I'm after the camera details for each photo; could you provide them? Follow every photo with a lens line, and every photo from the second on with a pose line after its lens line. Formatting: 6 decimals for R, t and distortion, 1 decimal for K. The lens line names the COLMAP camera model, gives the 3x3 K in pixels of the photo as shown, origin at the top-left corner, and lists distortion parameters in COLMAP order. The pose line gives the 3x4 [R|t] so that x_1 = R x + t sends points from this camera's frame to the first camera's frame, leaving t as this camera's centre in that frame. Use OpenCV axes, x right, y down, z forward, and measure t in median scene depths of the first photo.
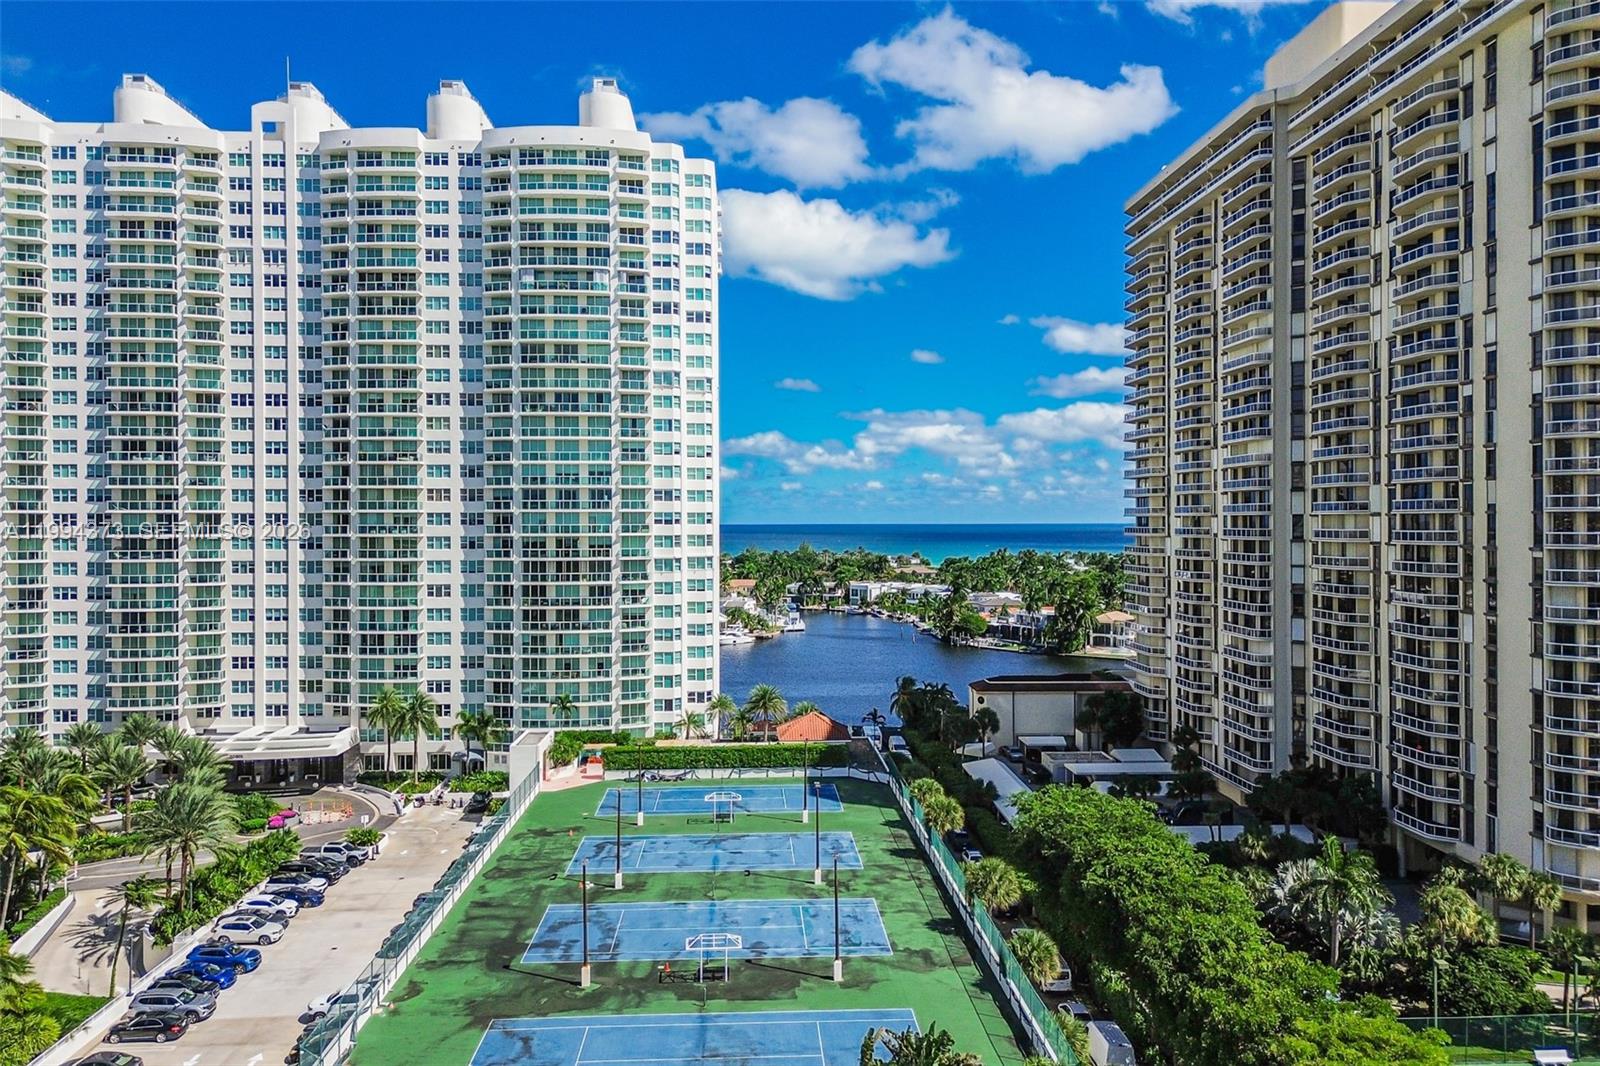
lens RADIAL K [[1140.7, 0, 799.3], [0, 1140.7, 520.6], [0, 0, 1]] dist [0.072674, -0.070945]
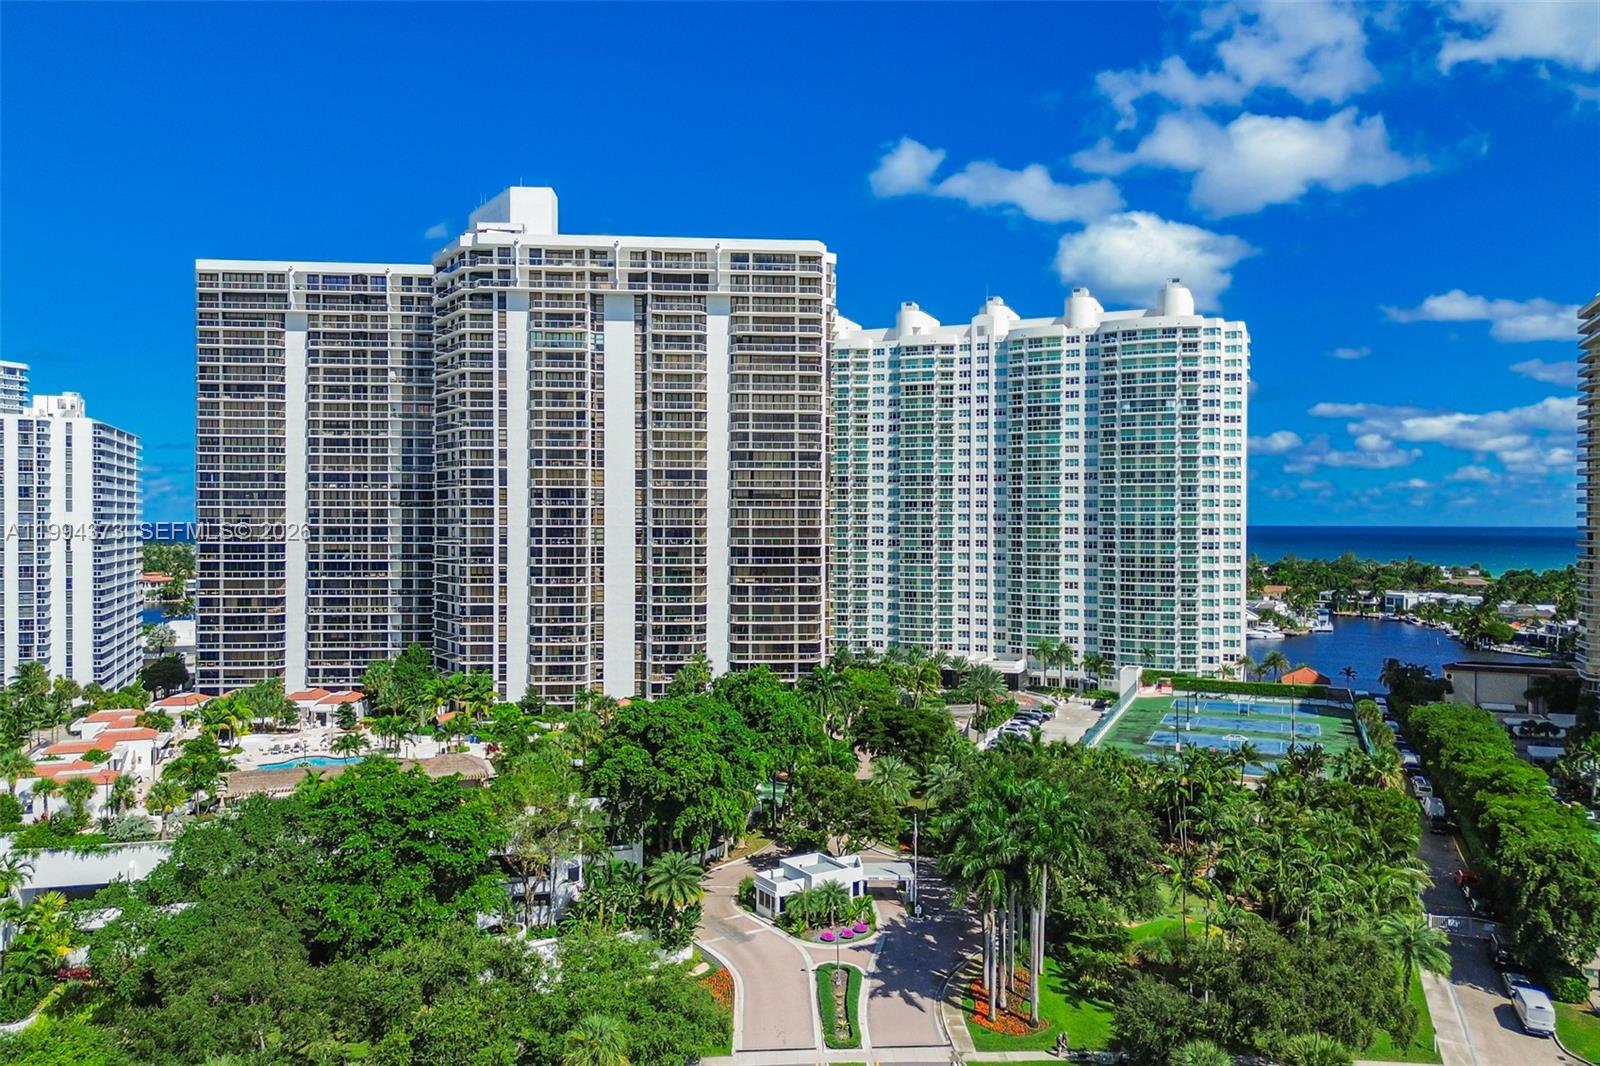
lens RADIAL K [[1140.7, 0, 786.5], [0, 1140.7, 531.1], [0, 0, 1]] dist [0.072674, -0.070945]
pose [[0.896137, 0.007937, -0.443707, 0.072695], [-0.003905, 0.999942, 0.010001, -0.038129], [0.443761, -0.007230, 0.896116, -0.763330]]
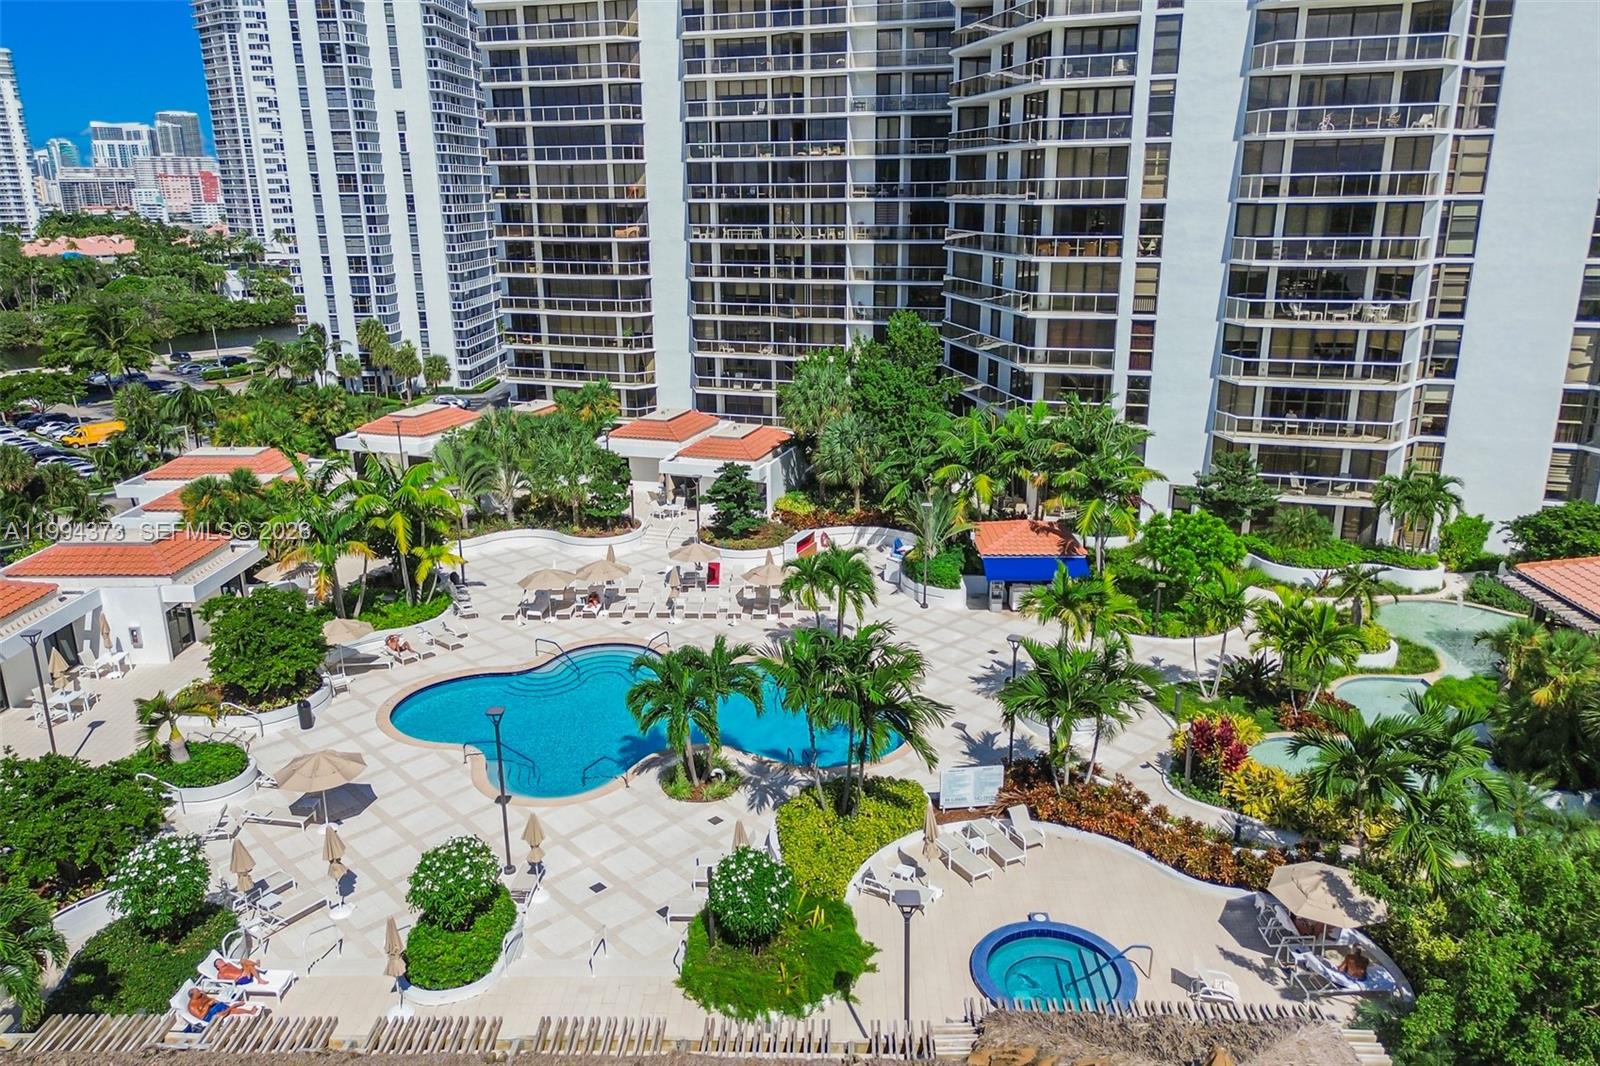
lens RADIAL K [[1144.6, 0, 807.3], [0, 1144.6, 547.9], [0, 0, 1]] dist [0.042418, -0.024336]
pose [[0.668439, 0.219964, -0.710497, -0.495500], [0.007858, 0.953126, 0.302472, 0.045199], [0.743726, -0.207767, 0.635378, -0.192287]]
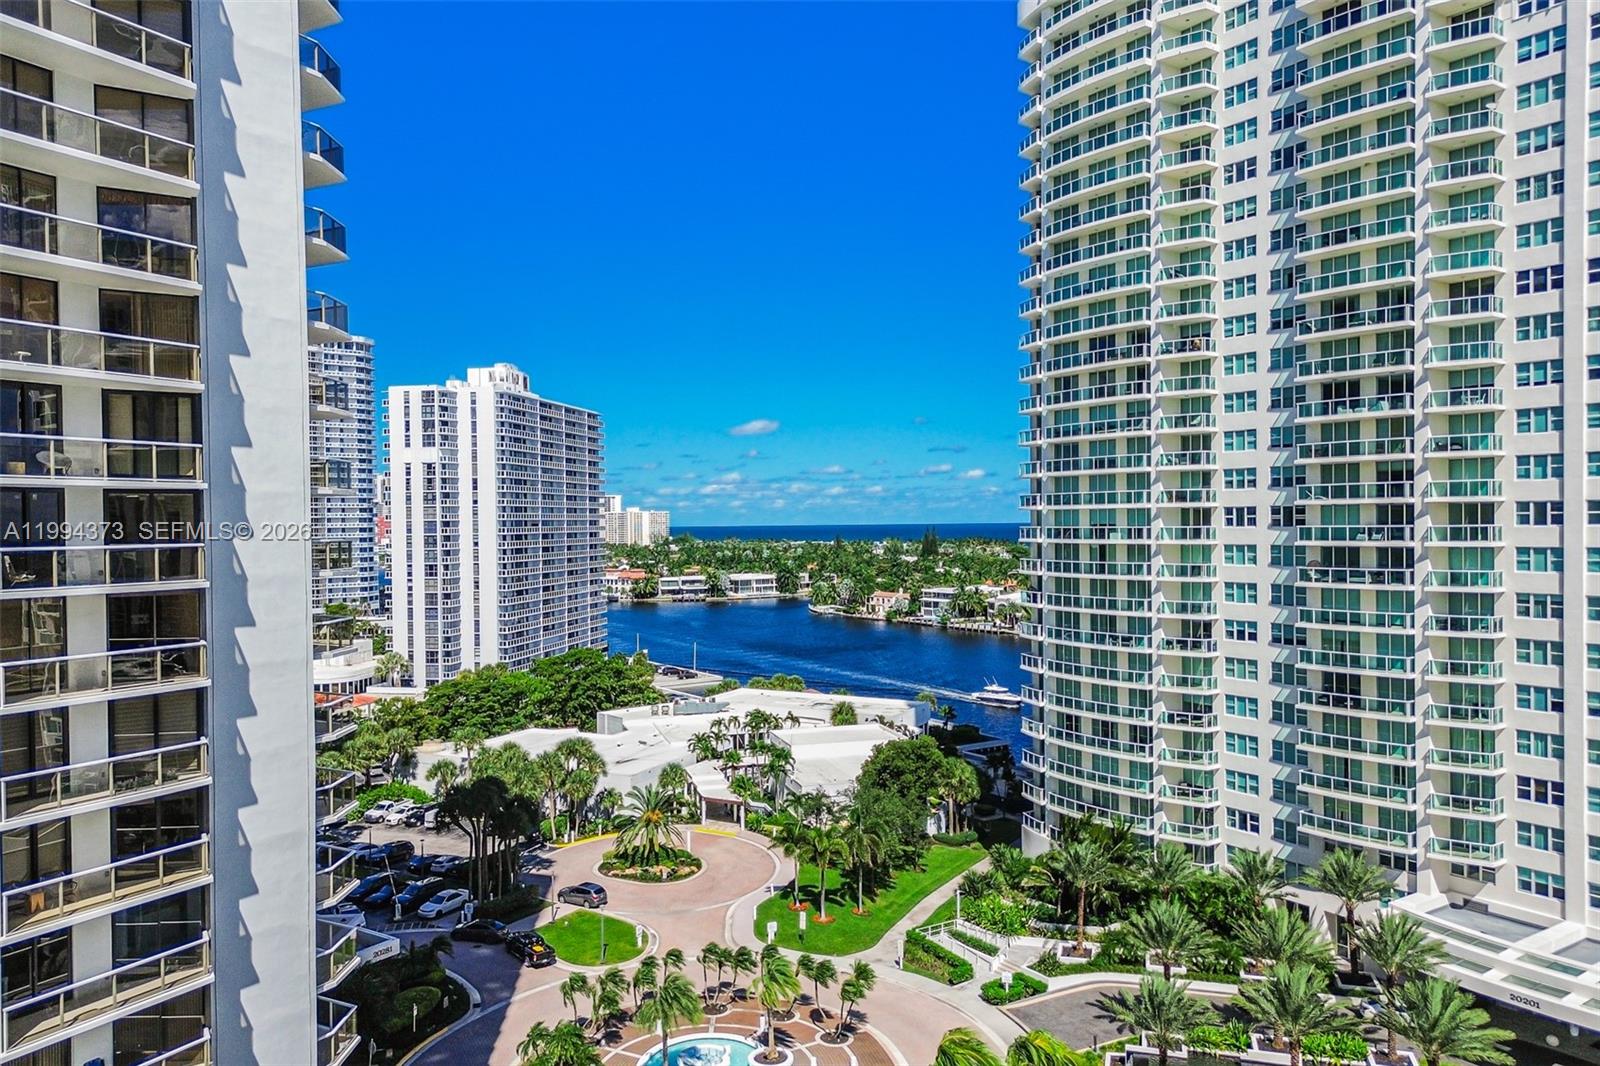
lens RADIAL K [[1140.7, 0, 787.1], [0, 1140.7, 537.6], [0, 0, 1]] dist [0.072674, -0.070945]
pose [[0.524082, 0.008822, -0.851622, -0.219849], [0.008042, 0.999851, 0.015307, -0.000783], [0.851630, -0.014870, 0.523933, 0.450377]]
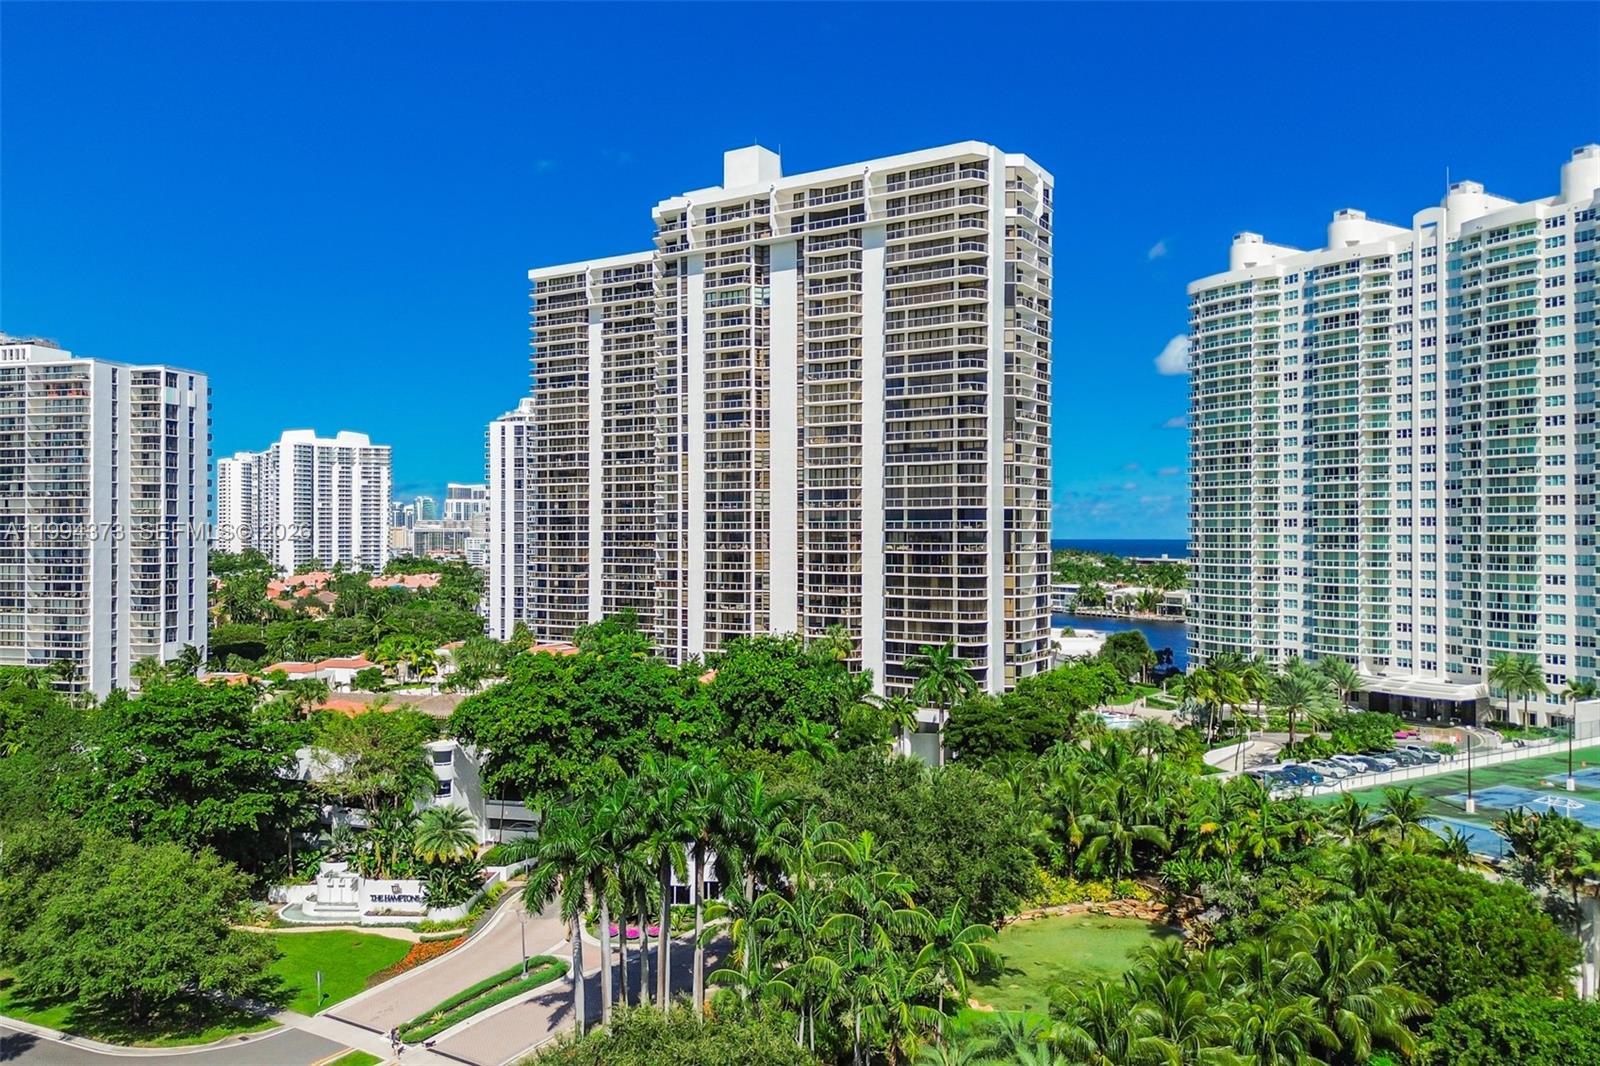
lens RADIAL K [[1140.7, 0, 783.2], [0, 1140.7, 533.6], [0, 0, 1]] dist [0.072674, -0.070945]
pose [[0.468863, 0.001652, -0.883269, 0.382030], [-0.001924, 0.999998, 0.000849, 0.013390], [0.883269, 0.001301, 0.468865, -0.284740]]
